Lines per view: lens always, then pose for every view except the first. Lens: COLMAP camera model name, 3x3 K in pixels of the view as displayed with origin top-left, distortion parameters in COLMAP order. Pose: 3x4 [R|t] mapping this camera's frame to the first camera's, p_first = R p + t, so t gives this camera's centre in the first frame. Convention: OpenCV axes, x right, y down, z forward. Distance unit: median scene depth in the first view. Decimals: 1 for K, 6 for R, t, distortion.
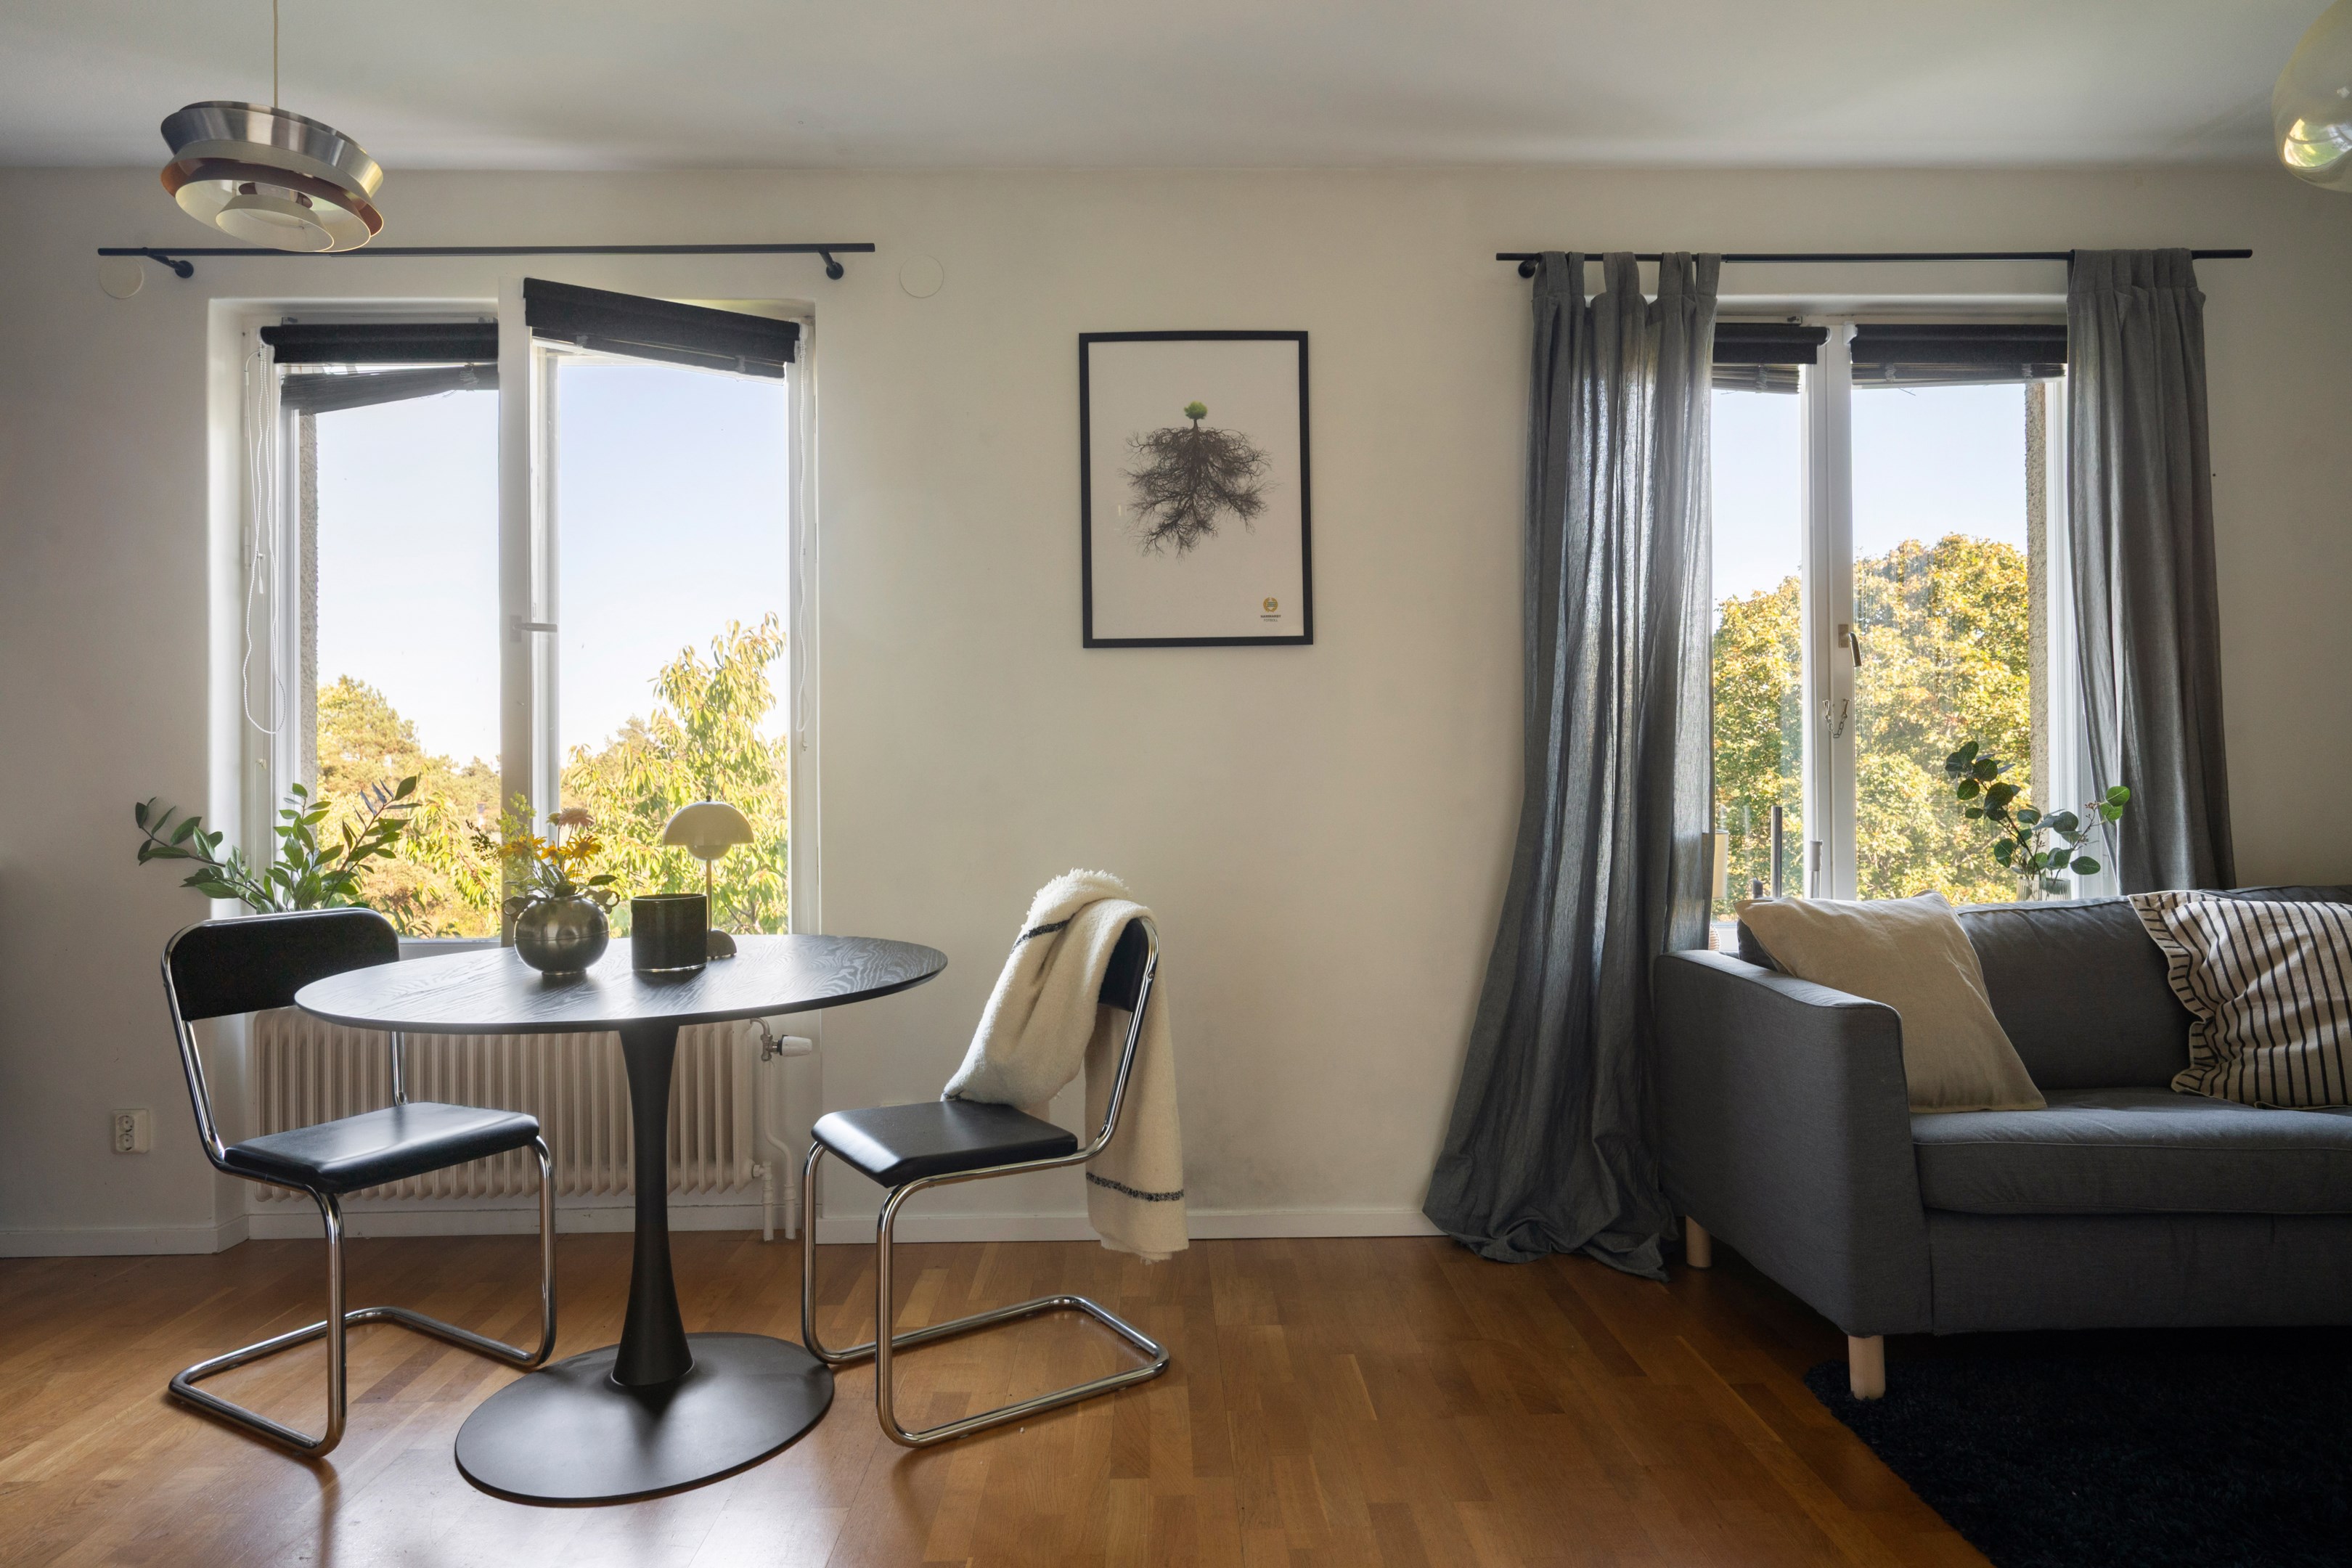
lens RADIAL K [[1313.5, 0, 1174.0], [0, 1313.5, 788.6], [0, 0, 1]] dist [-0.000618, -0.002792]
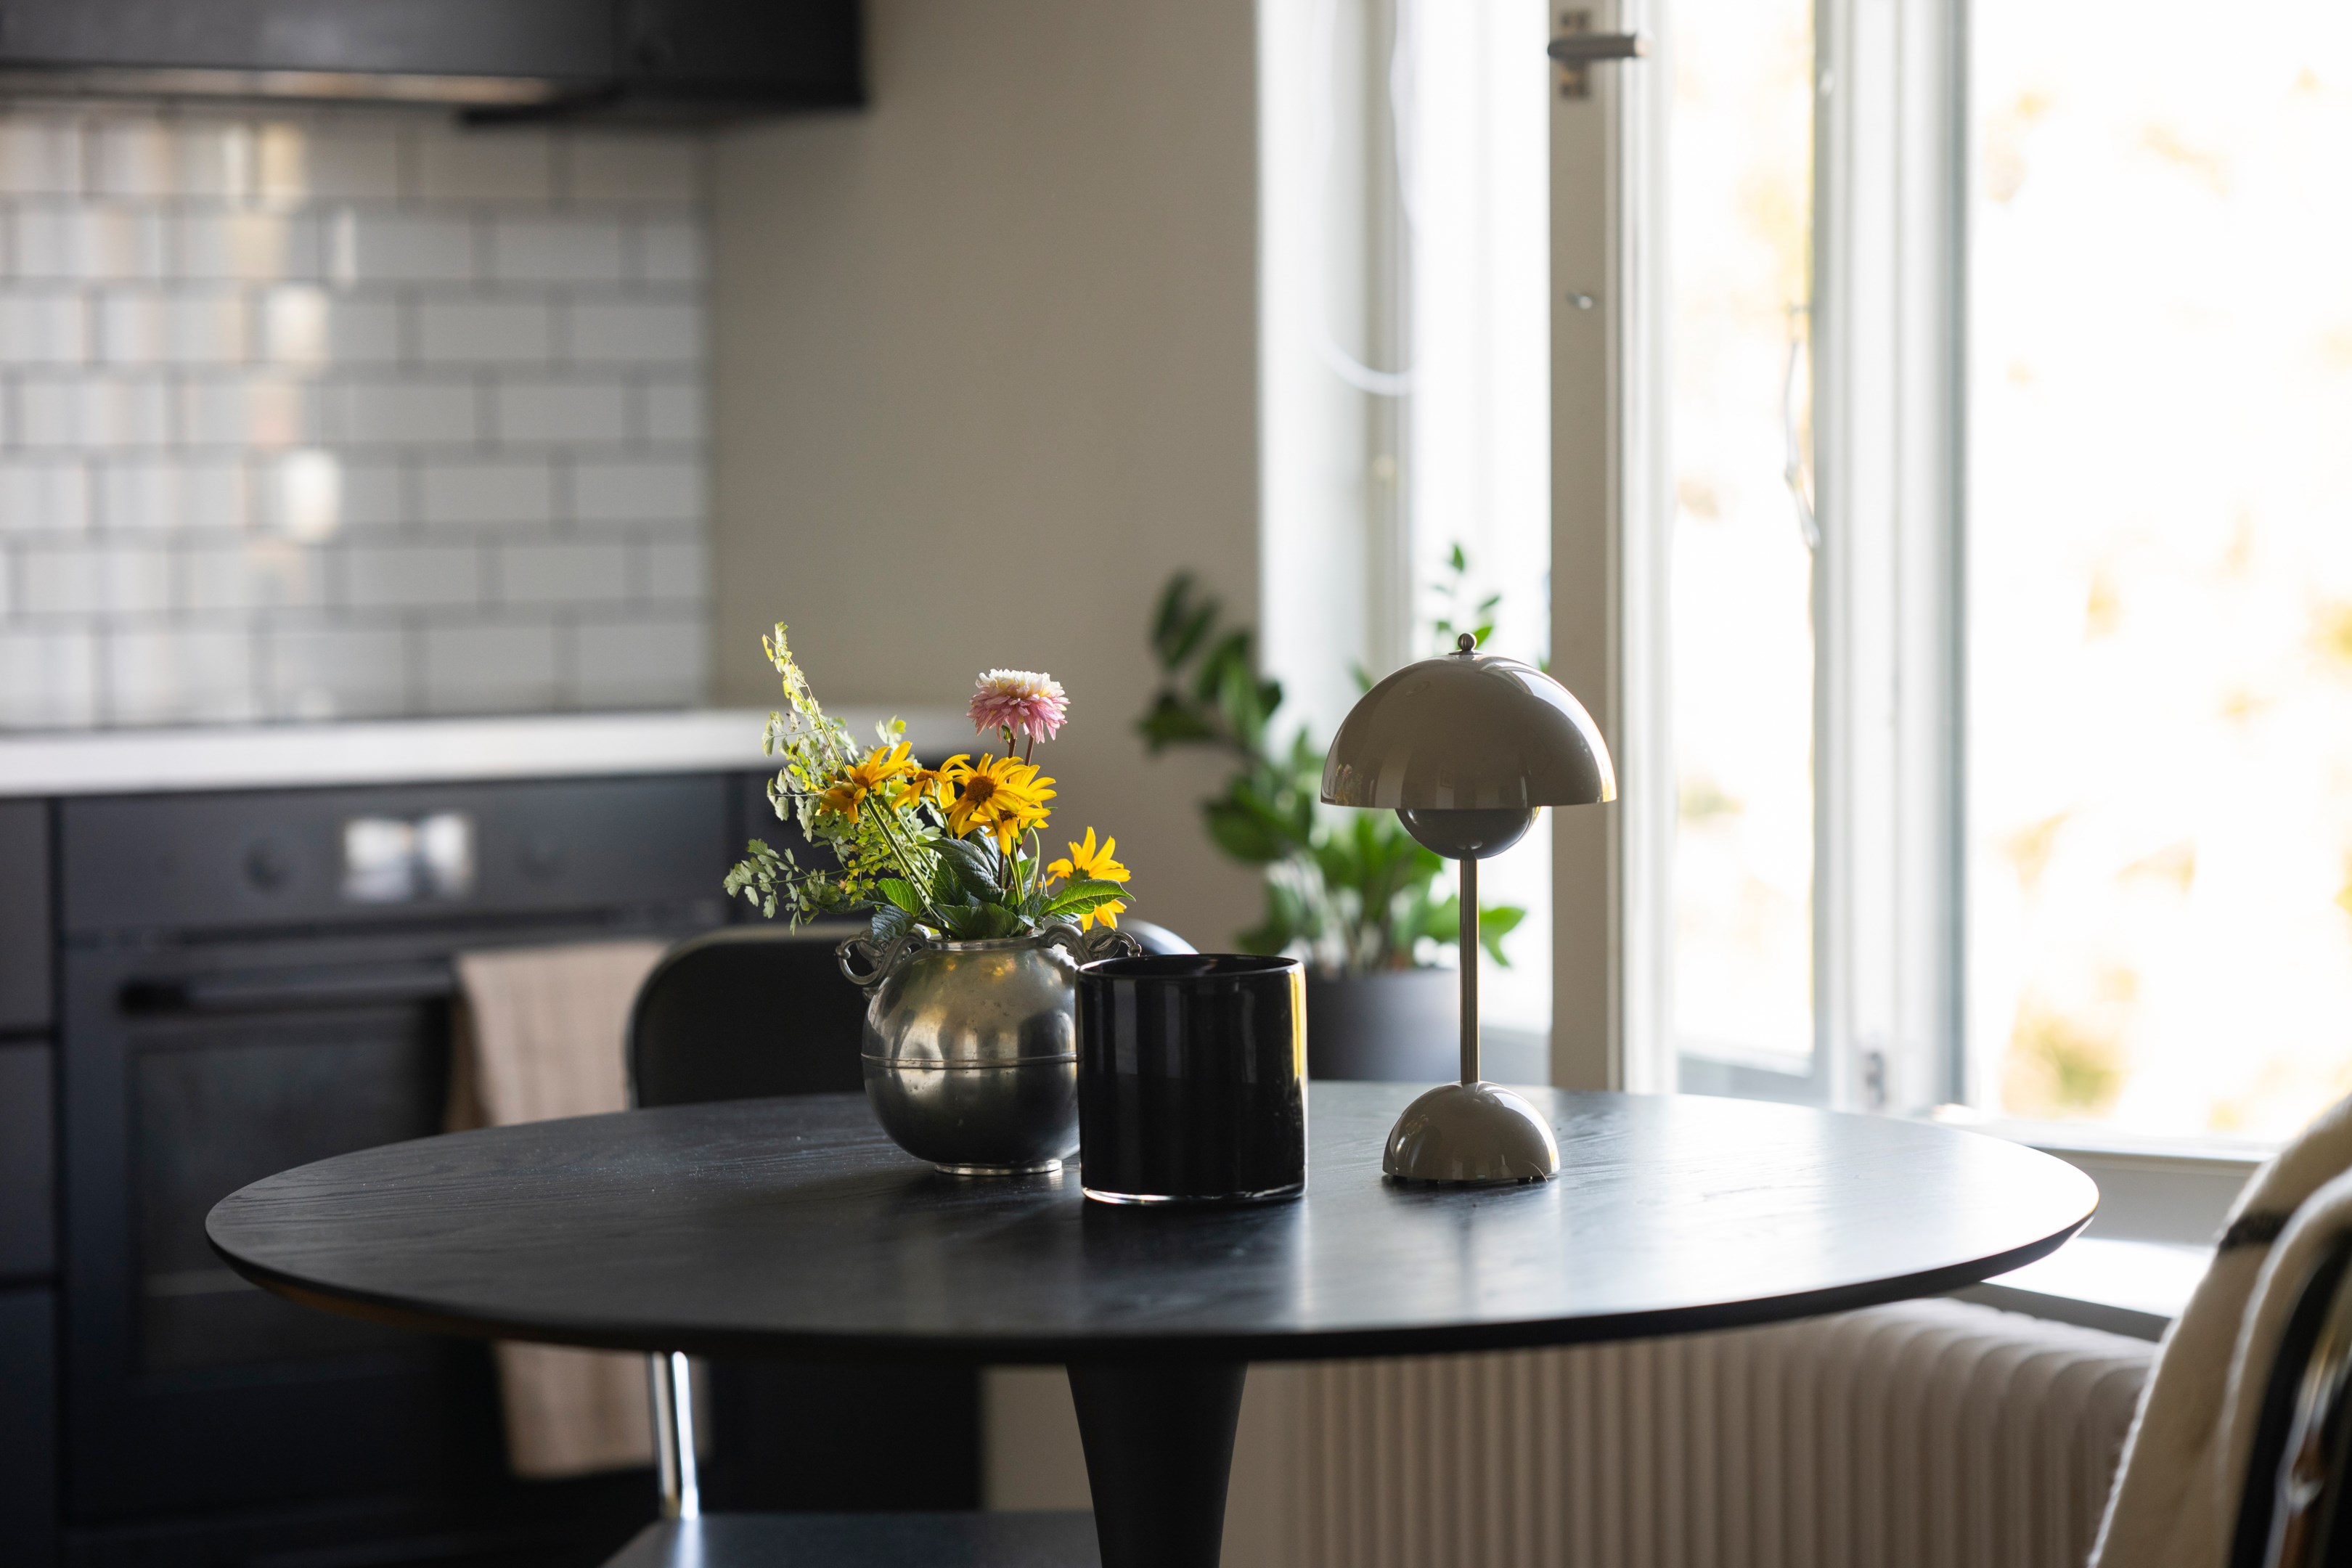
lens RADIAL K [[5688.3, 0, 1177.1], [0, 5688.3, 768.2], [0, 0, 1]] dist [0.024811, 0.000000]
pose [[0.464052, 0.052049, -0.884278, 0.589958], [0.004868, 0.998107, 0.061304, -0.034792], [0.885795, -0.032753, 0.462920, 0.275648]]
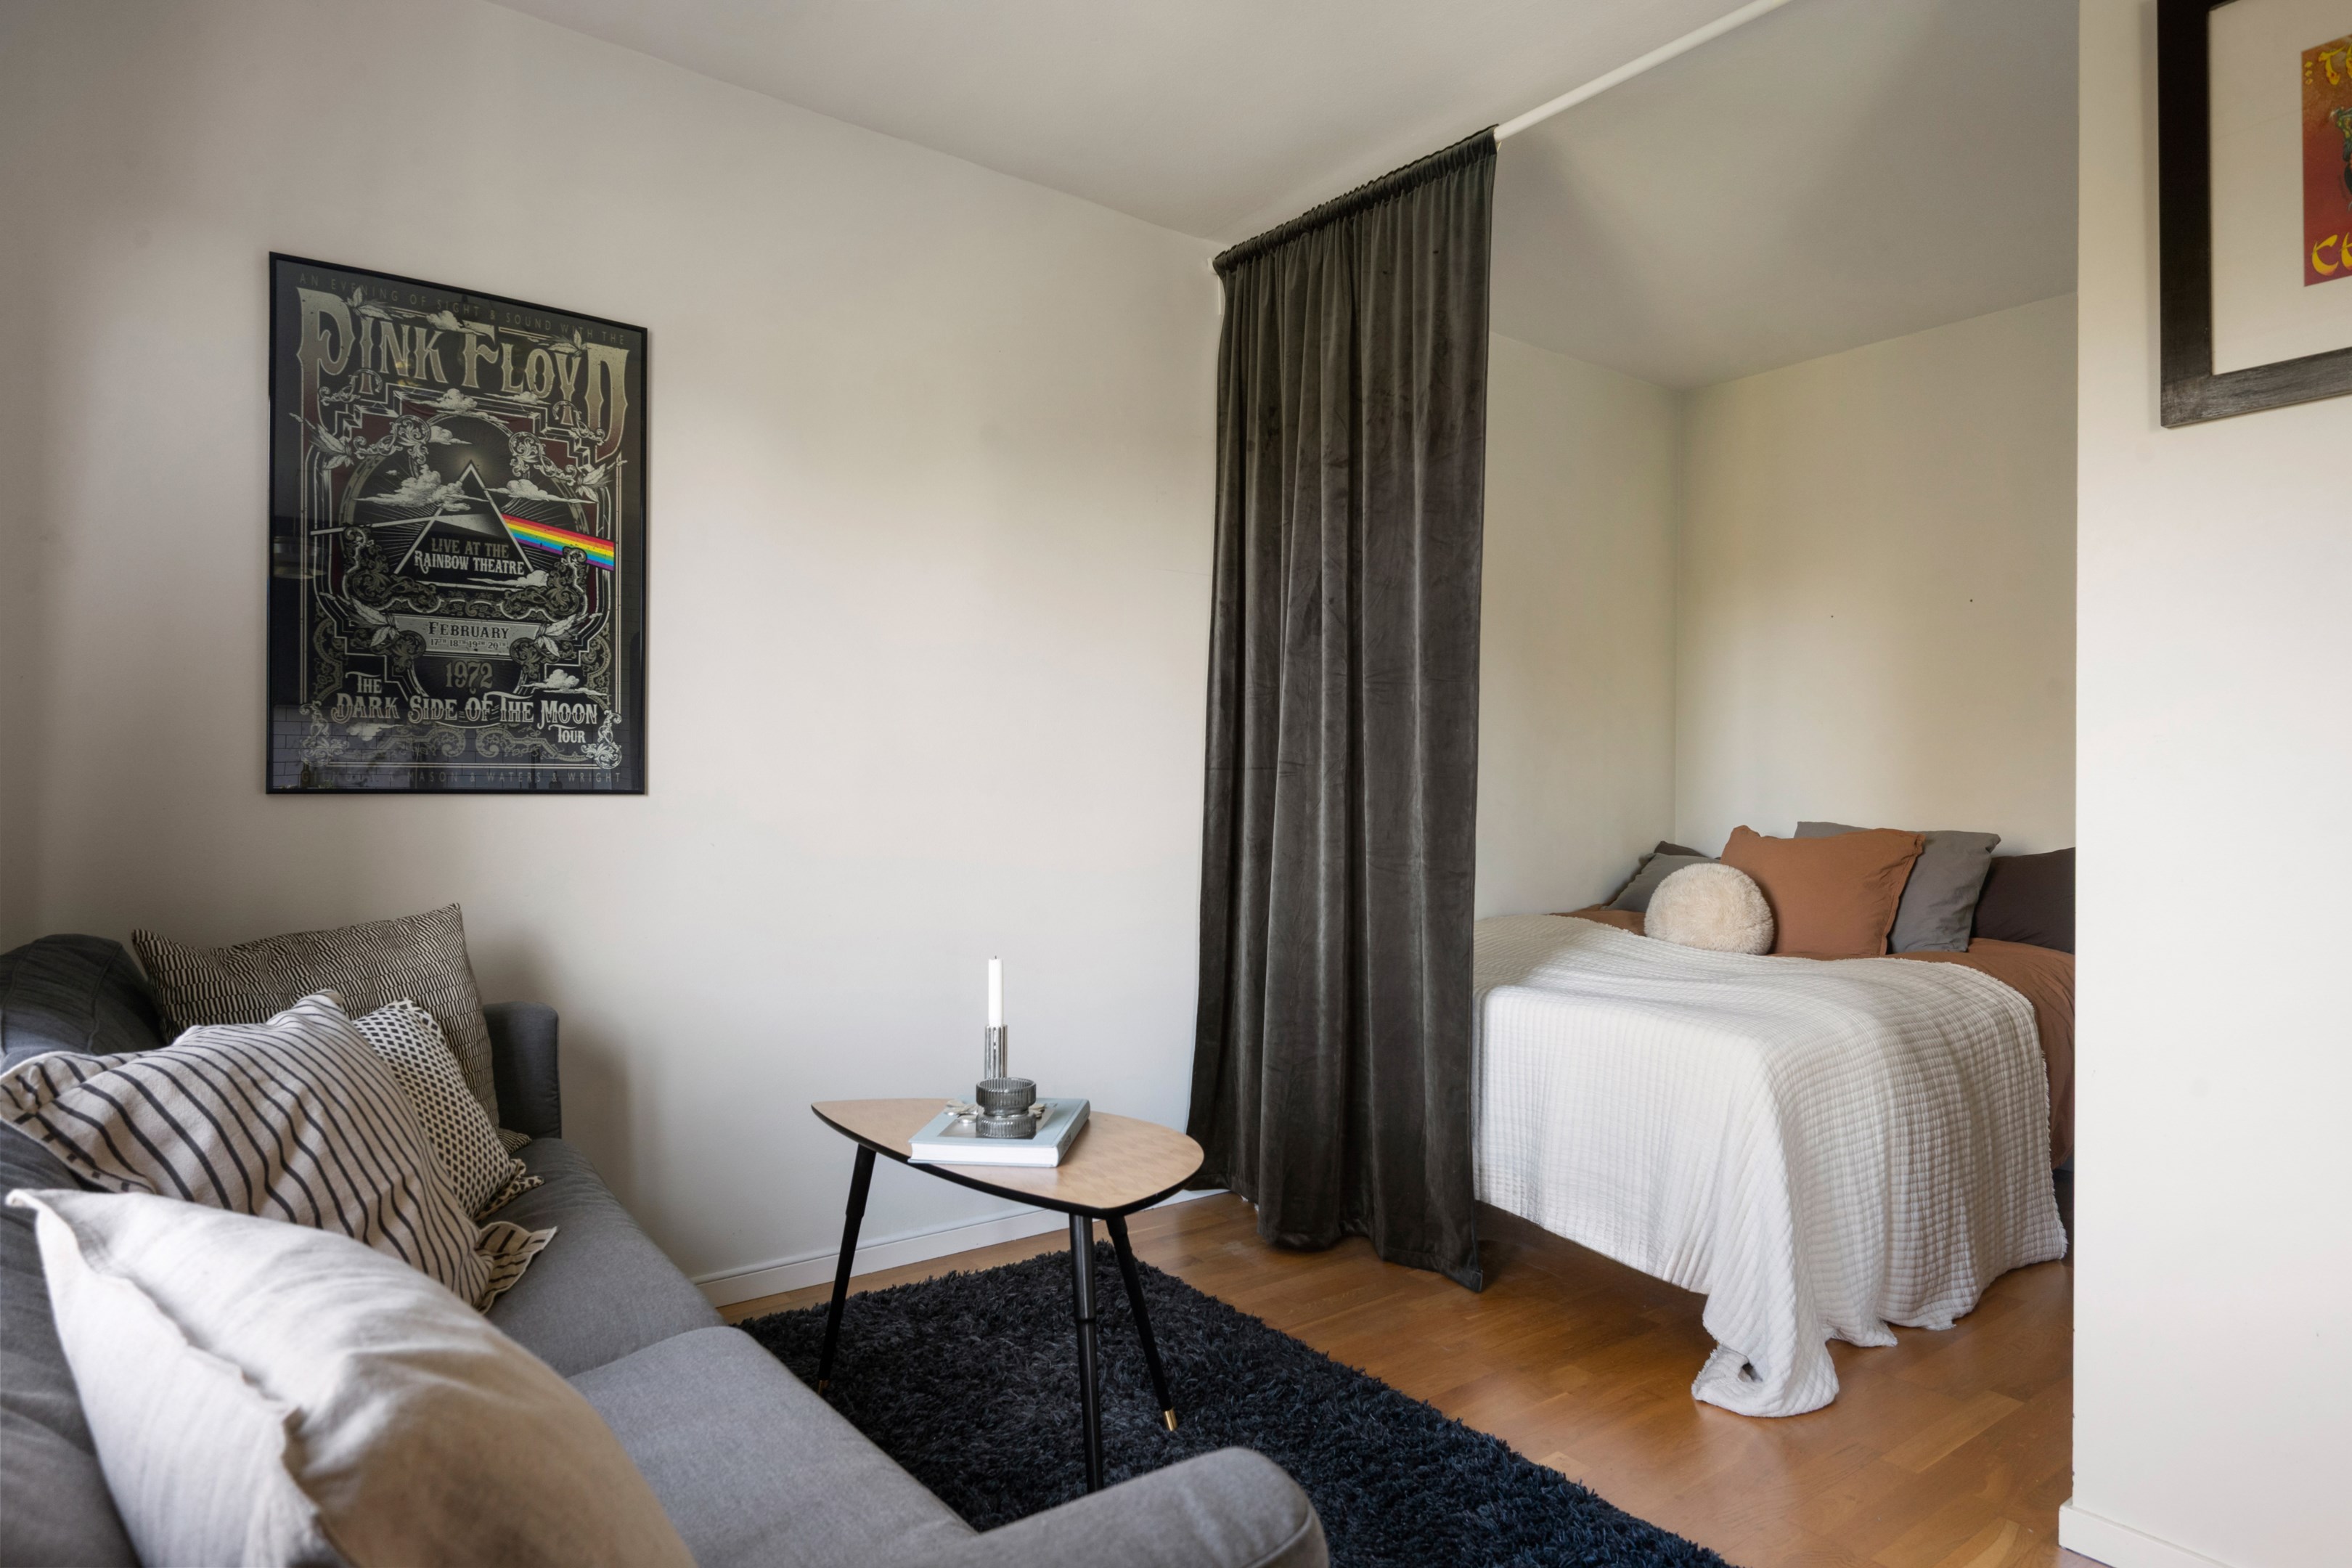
lens RADIAL K [[1313.5, 0, 1181.9], [0, 1313.5, 783.0], [0, 0, 1]] dist [-0.000618, -0.002792]
pose [[-0.591275, 0.008232, 0.806428, 0.188625], [-0.006359, 0.999869, -0.014870, -0.005438], [-0.806445, -0.013920, -0.591146, 0.858588]]
